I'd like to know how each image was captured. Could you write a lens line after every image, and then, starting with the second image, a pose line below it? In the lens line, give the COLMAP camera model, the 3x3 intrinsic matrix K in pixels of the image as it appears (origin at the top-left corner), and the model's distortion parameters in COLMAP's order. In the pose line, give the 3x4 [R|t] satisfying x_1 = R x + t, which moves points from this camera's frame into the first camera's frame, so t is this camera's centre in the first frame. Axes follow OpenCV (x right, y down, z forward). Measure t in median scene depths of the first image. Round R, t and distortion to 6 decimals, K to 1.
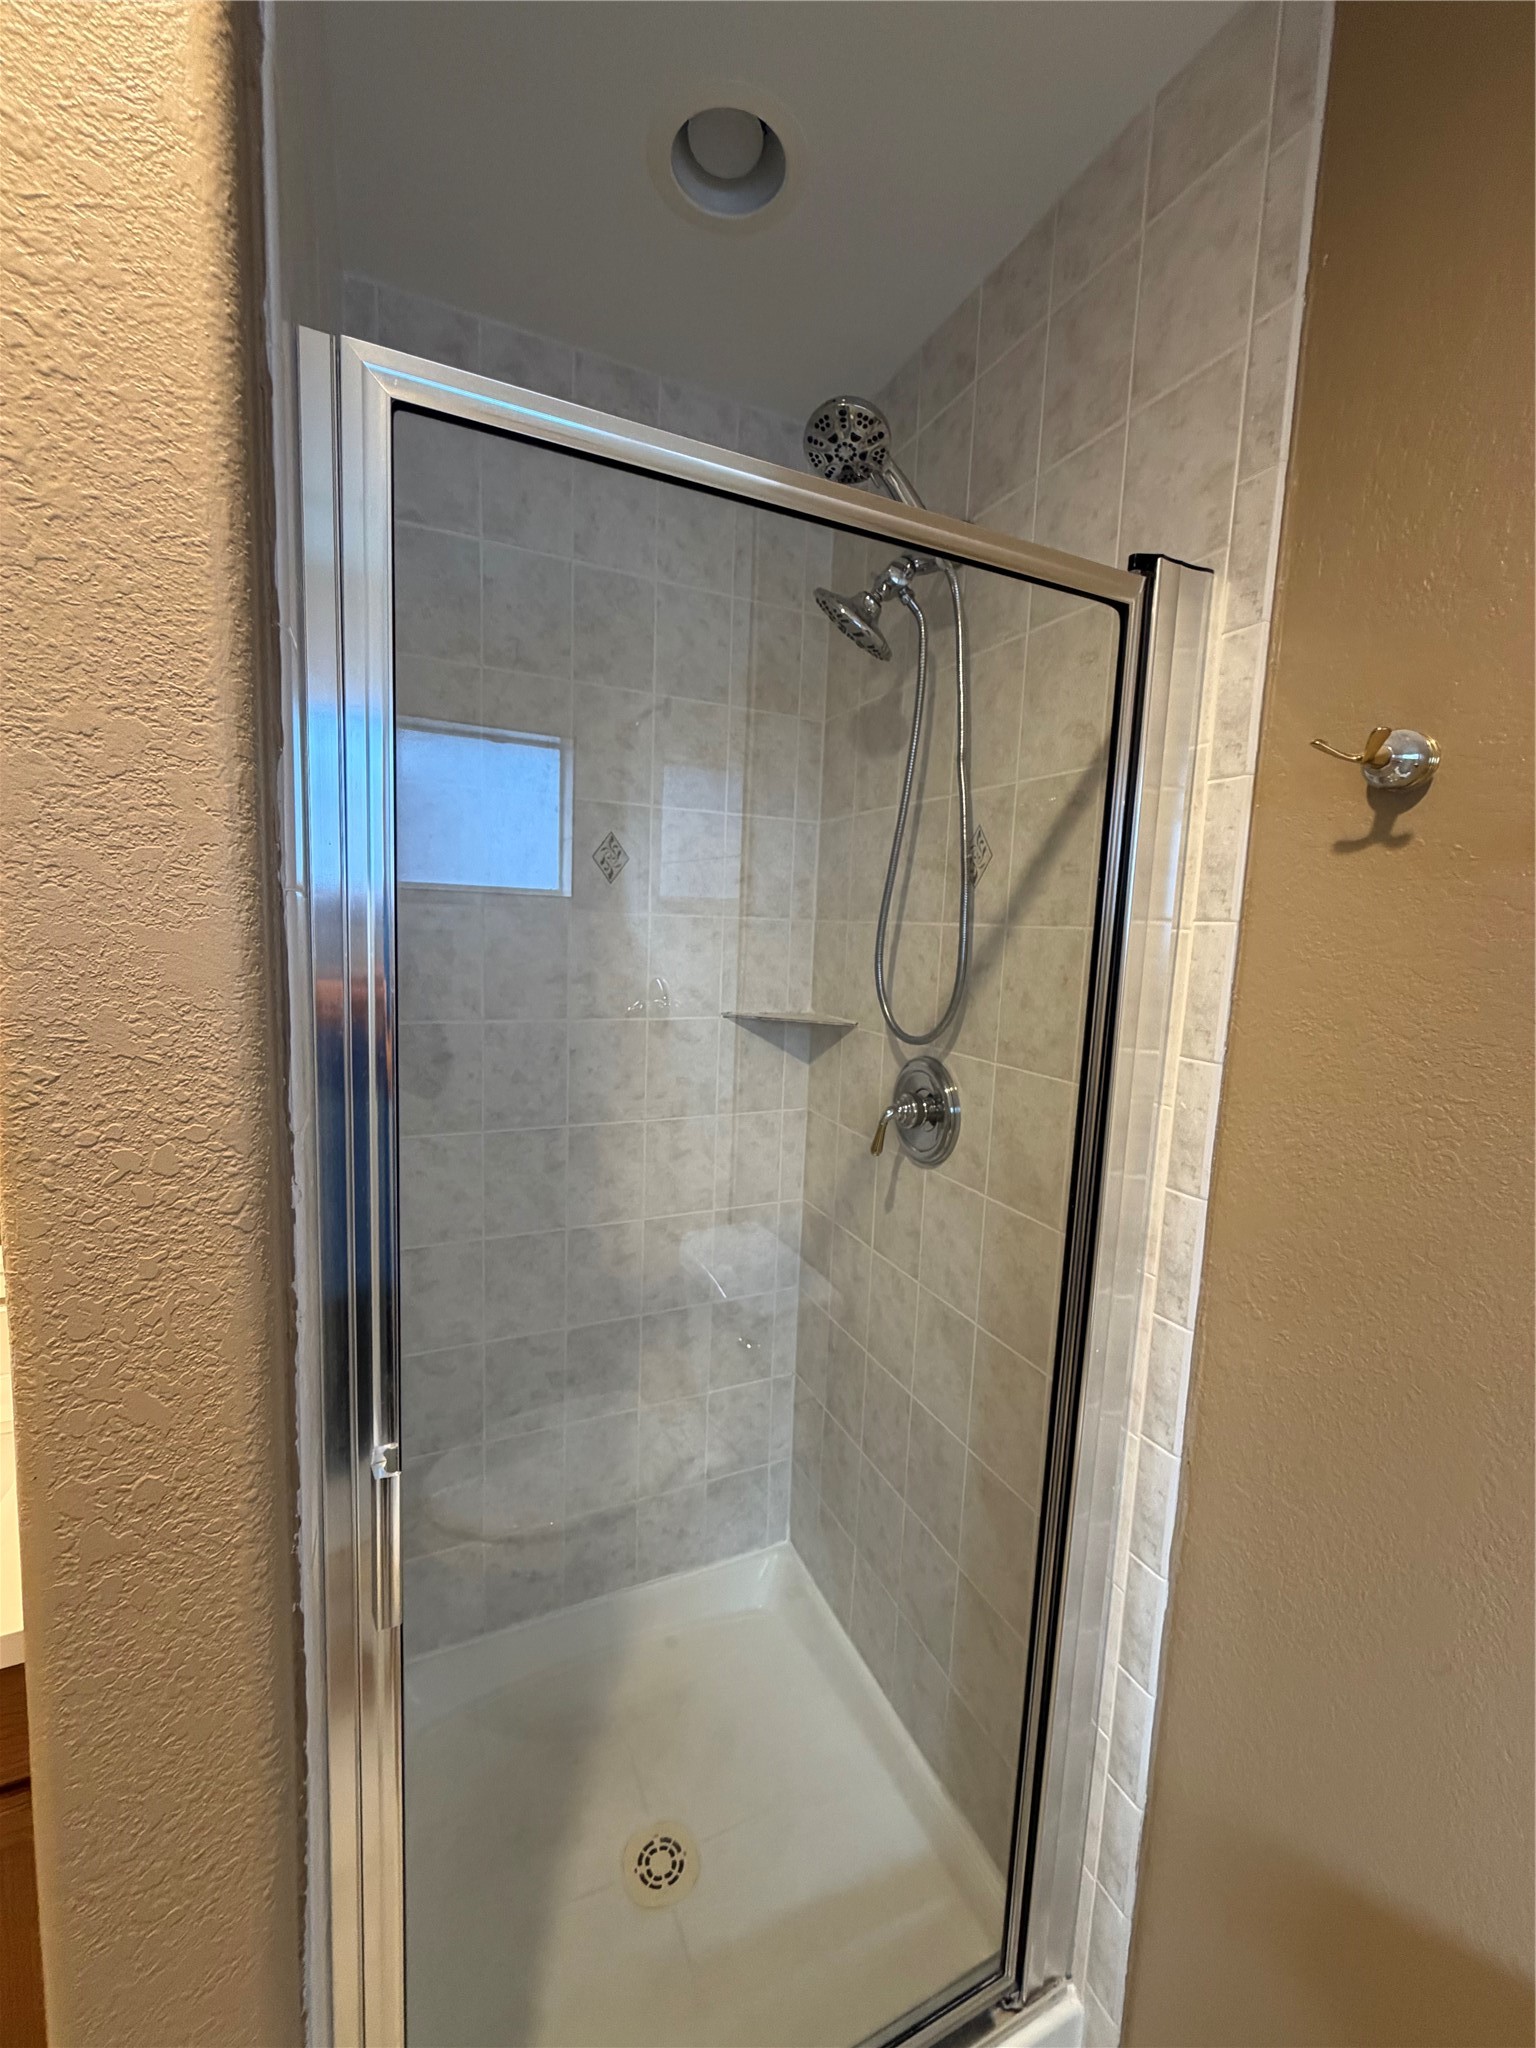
lens RADIAL K [[817.0, 0, 766.0], [0, 817.0, 1022.1], [0, 0, 1]] dist [-0.001106, 0.000932]
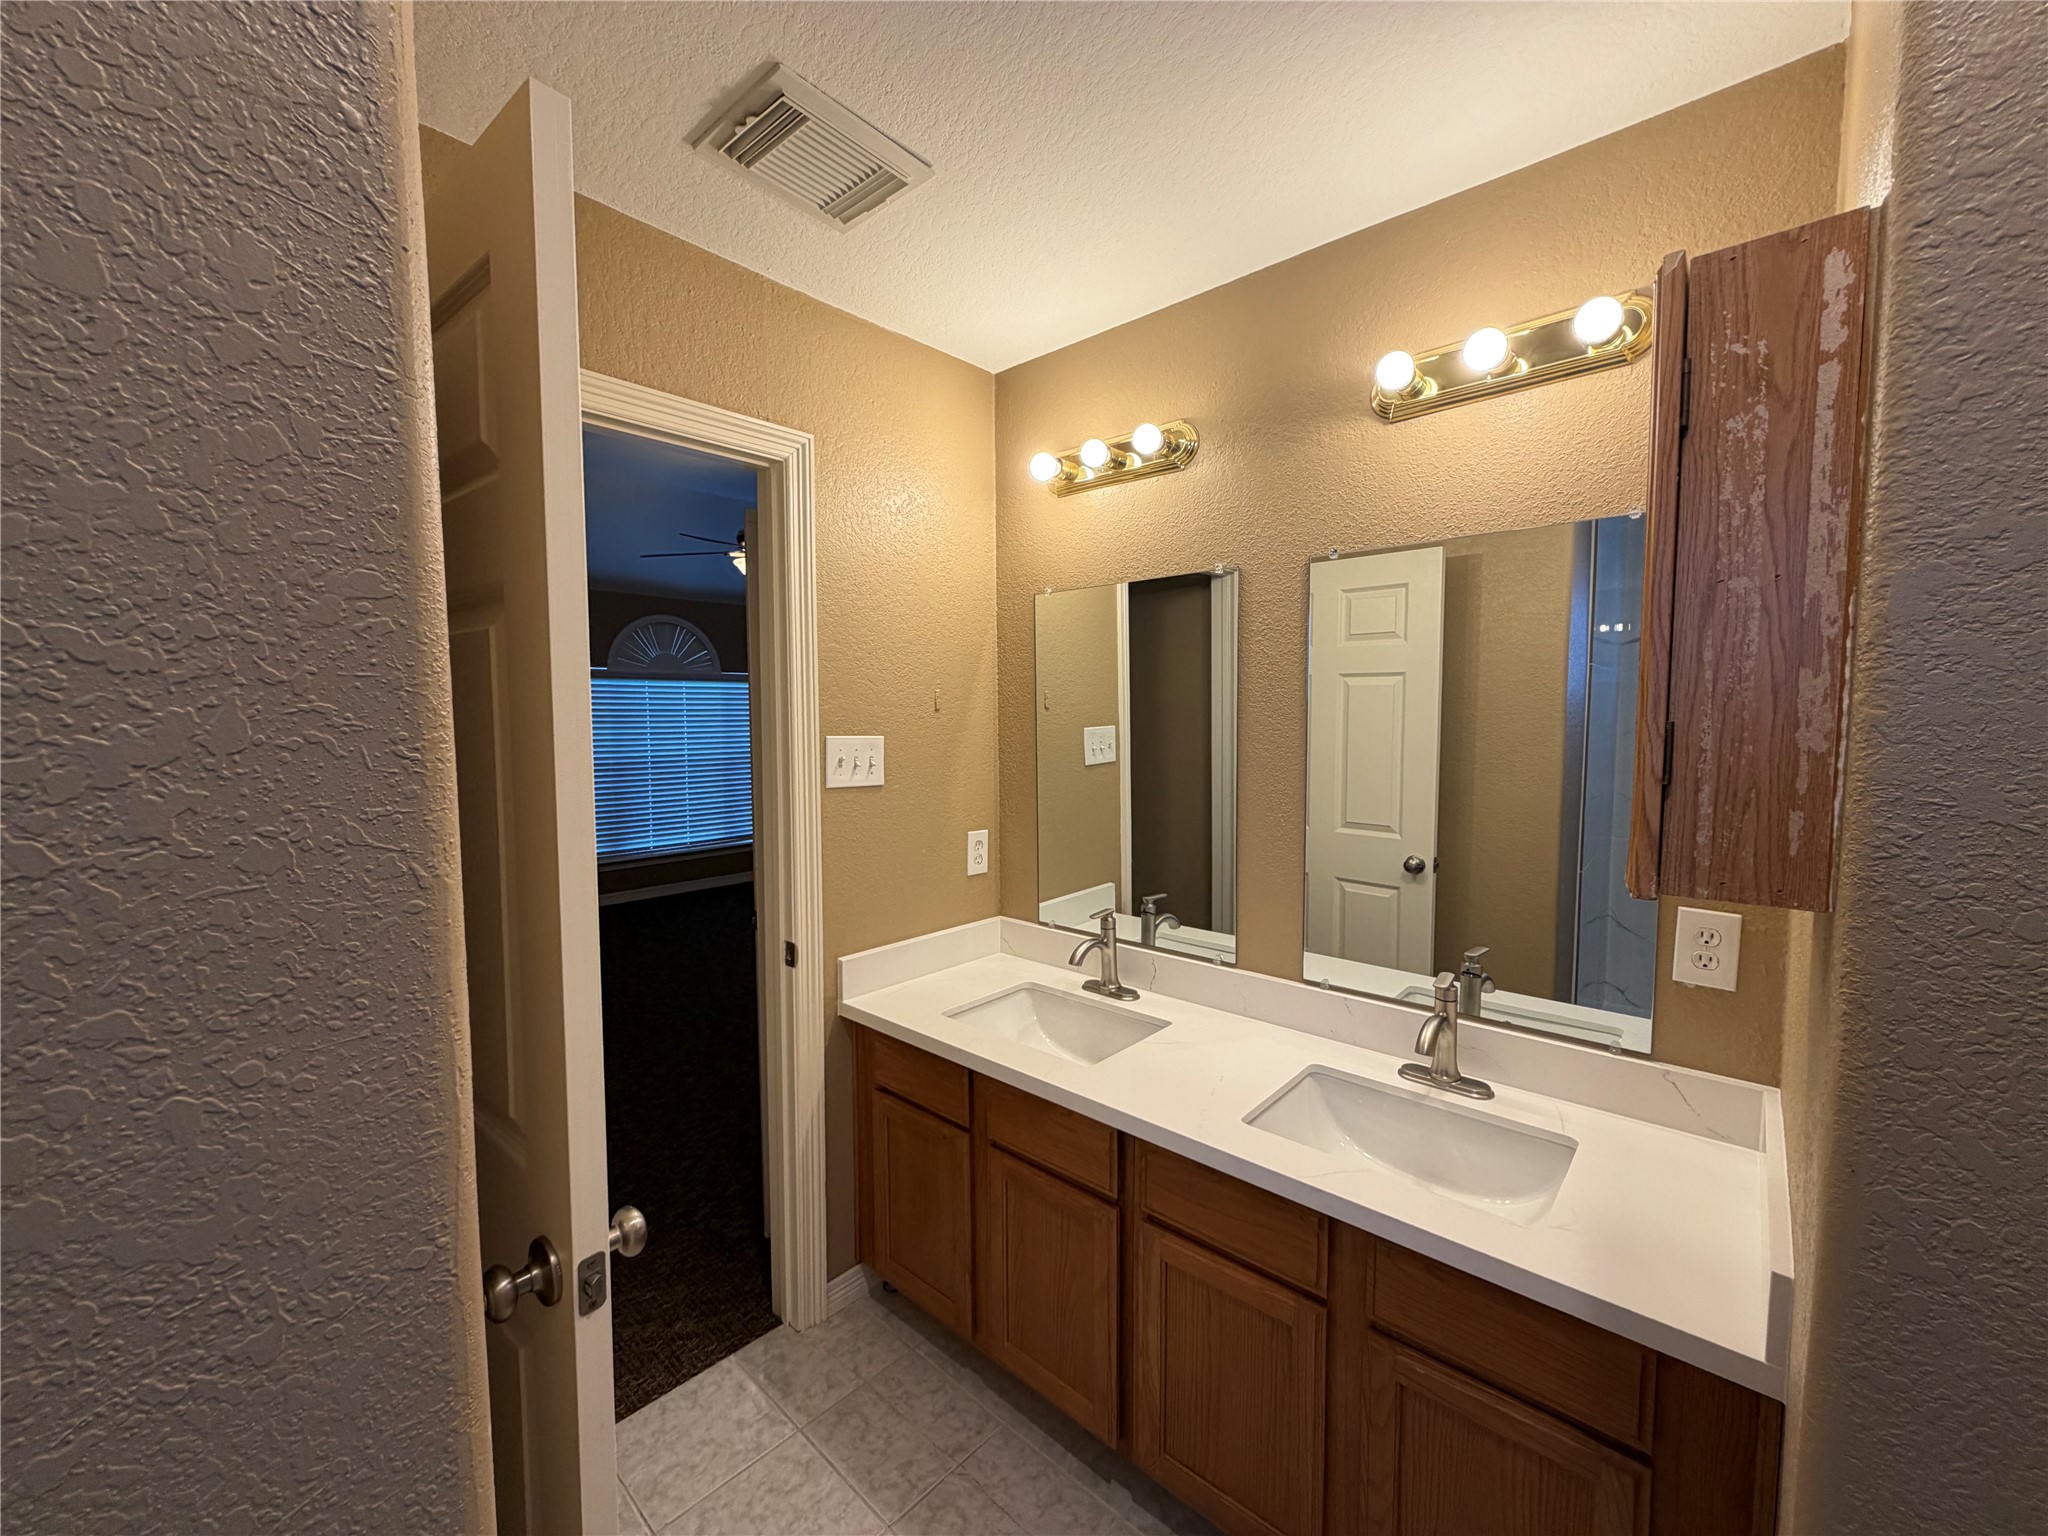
lens RADIAL K [[817.0, 0, 1024.6], [0, 817.0, 769.2], [0, 0, 1]] dist [-0.001106, 0.000932]
pose [[0.387743, 0.021747, -0.921511, -0.290121], [-0.092262, 0.995617, -0.015326, 0.109688], [0.917139, 0.090963, 0.388050, -0.638526]]
